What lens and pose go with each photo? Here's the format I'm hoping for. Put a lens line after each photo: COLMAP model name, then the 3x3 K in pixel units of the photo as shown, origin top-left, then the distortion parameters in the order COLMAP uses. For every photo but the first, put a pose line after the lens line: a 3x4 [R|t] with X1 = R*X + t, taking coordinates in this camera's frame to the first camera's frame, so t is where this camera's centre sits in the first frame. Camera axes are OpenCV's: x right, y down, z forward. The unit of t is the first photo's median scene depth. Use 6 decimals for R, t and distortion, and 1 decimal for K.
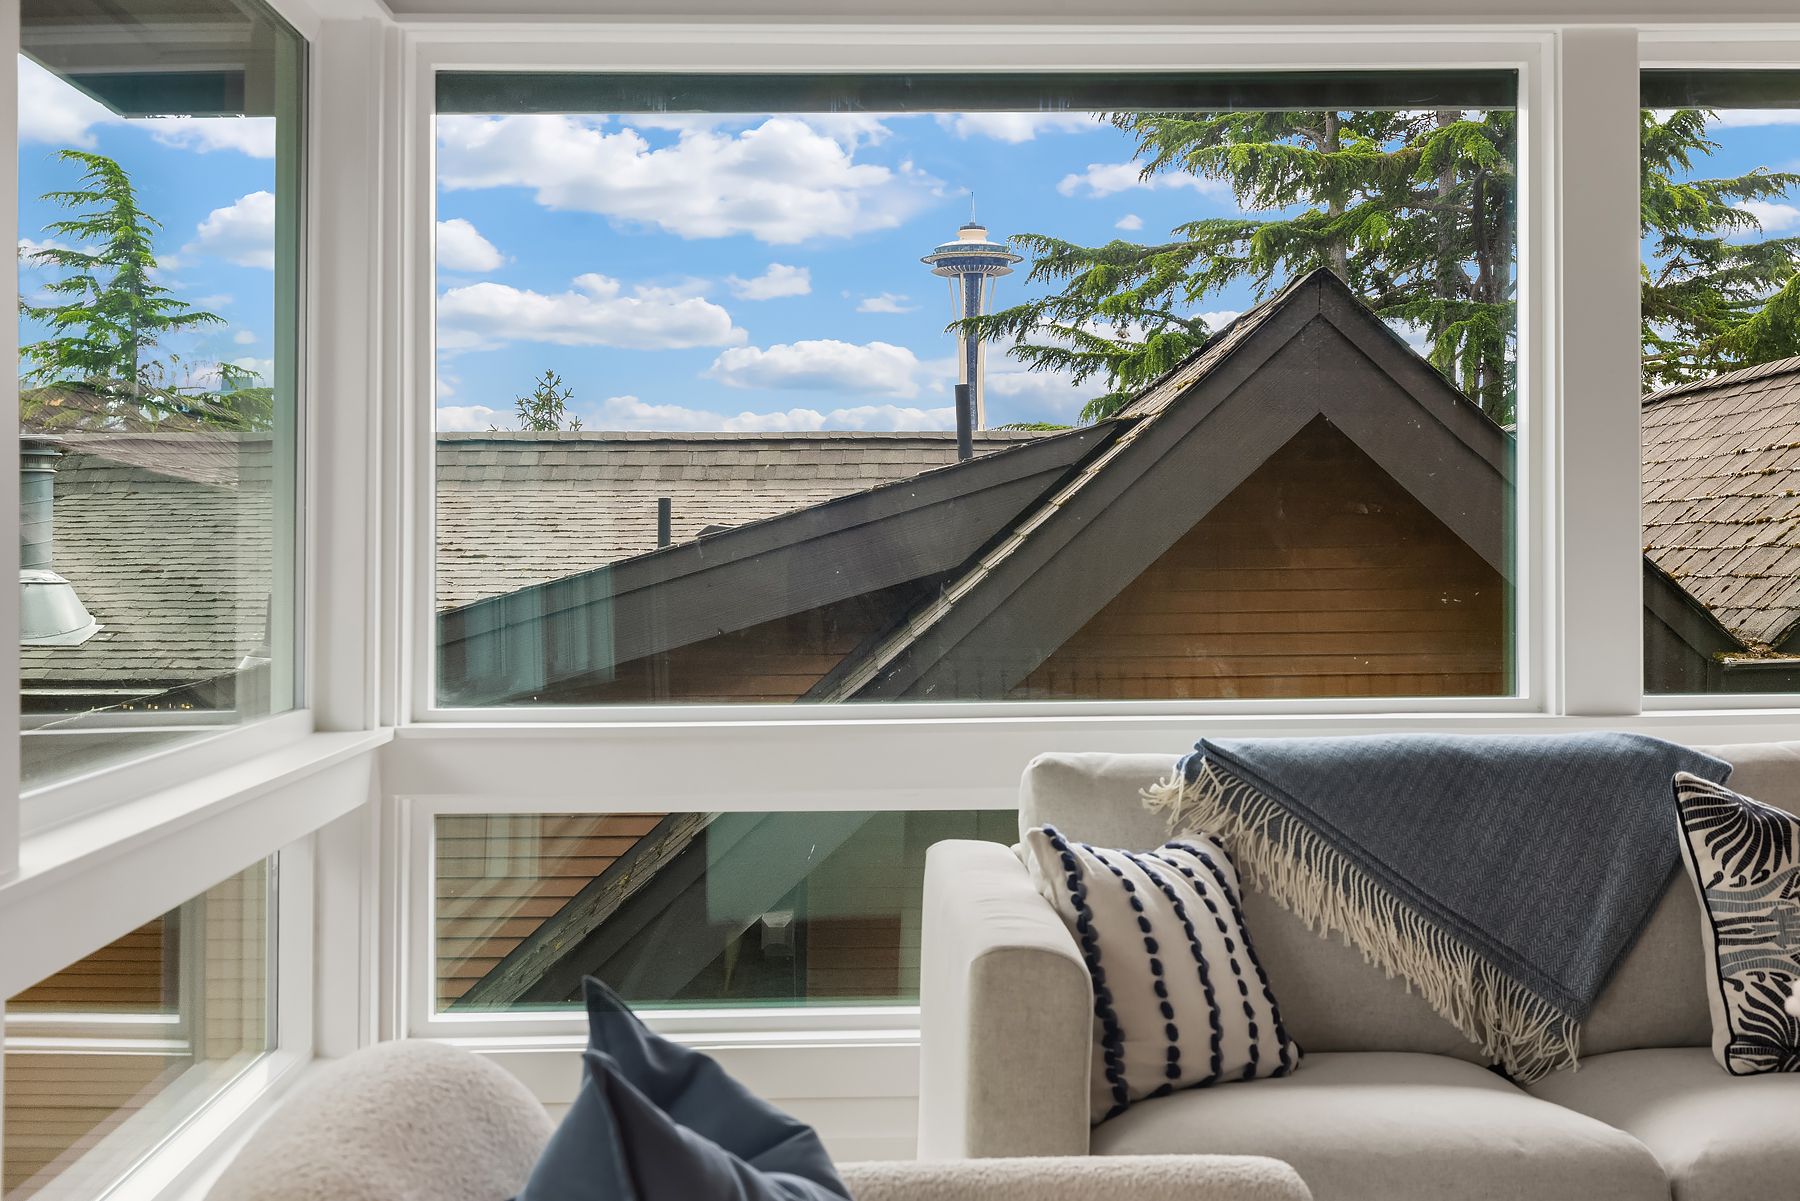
lens RADIAL K [[2303.5, 0, 904.9], [0, 2303.5, 532.2], [0, 0, 1]] dist [-0.016018, 0.013655]
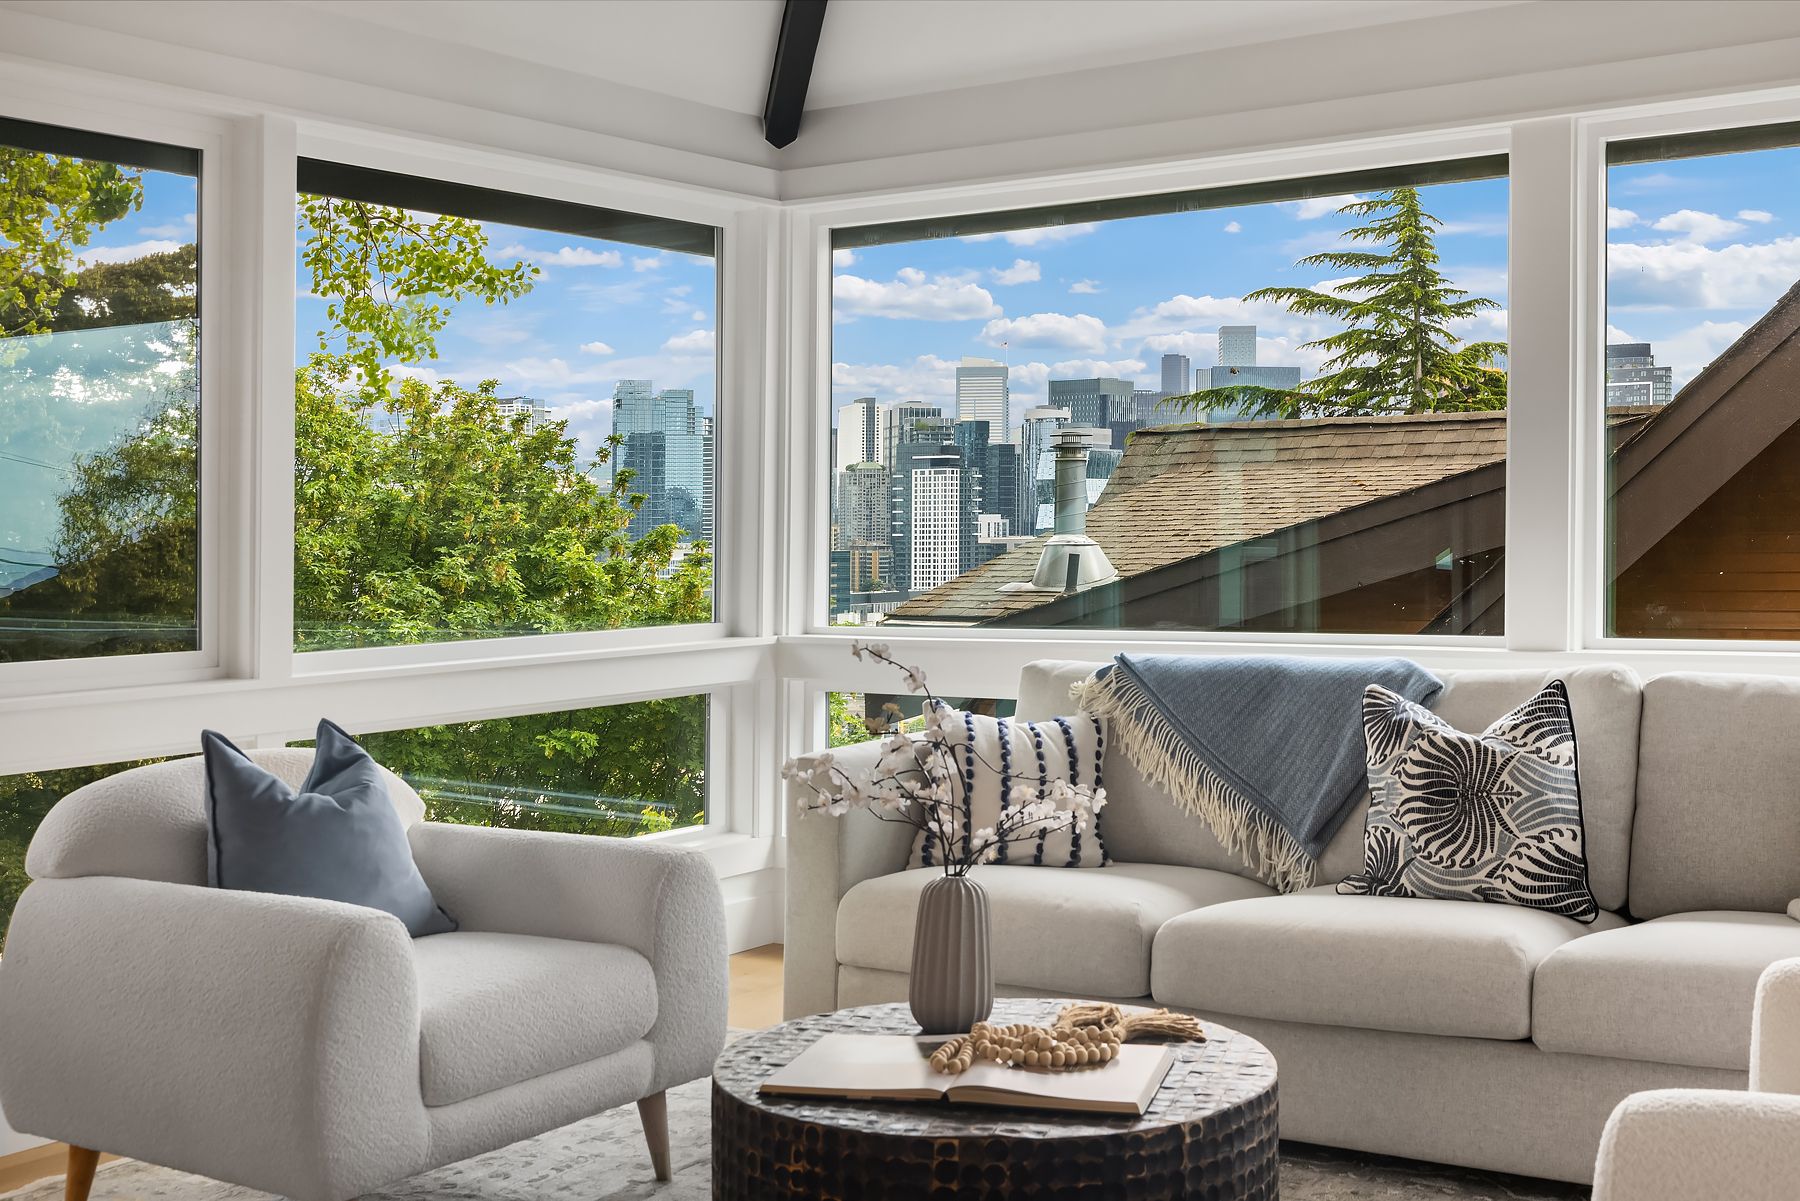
lens RADIAL K [[2175.6, 0, 900.0], [0, 2175.6, 600.5], [0, 0, 1]] dist [-0.000849, -0.004289]
pose [[0.809388, 0.013369, -0.587122, 0.464001], [0.015943, 0.998872, 0.044723, -0.005440], [0.587058, -0.045559, 0.808262, -0.122641]]
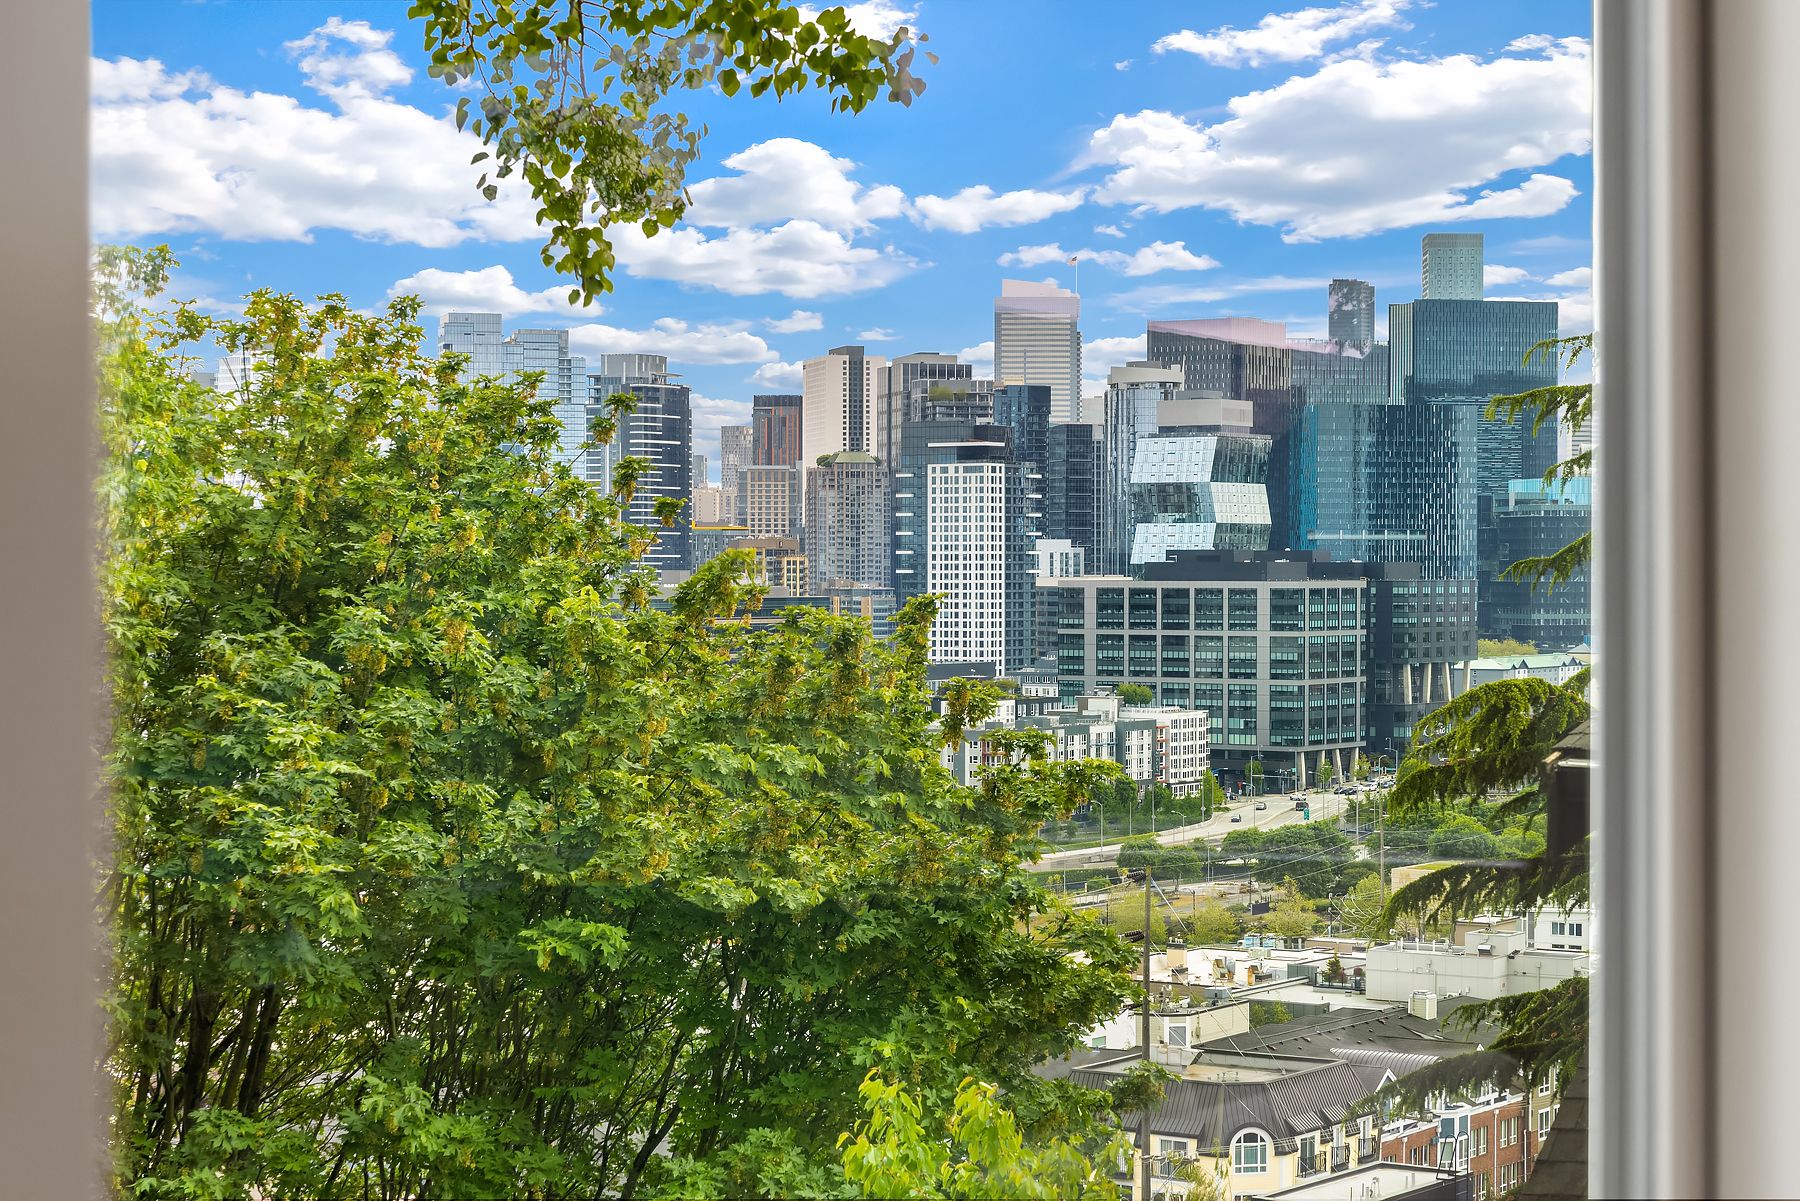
lens RADIAL K [[3574.6, 0, 900.0], [0, 3574.6, 600.5], [0, 0, 1]] dist [-0.010771, 0.012847]
pose [[0.809039, 0.007780, -0.587703, 0.371153], [0.006859, 0.999719, 0.022677, -0.005769], [0.587715, -0.022377, 0.808759, -0.100024]]
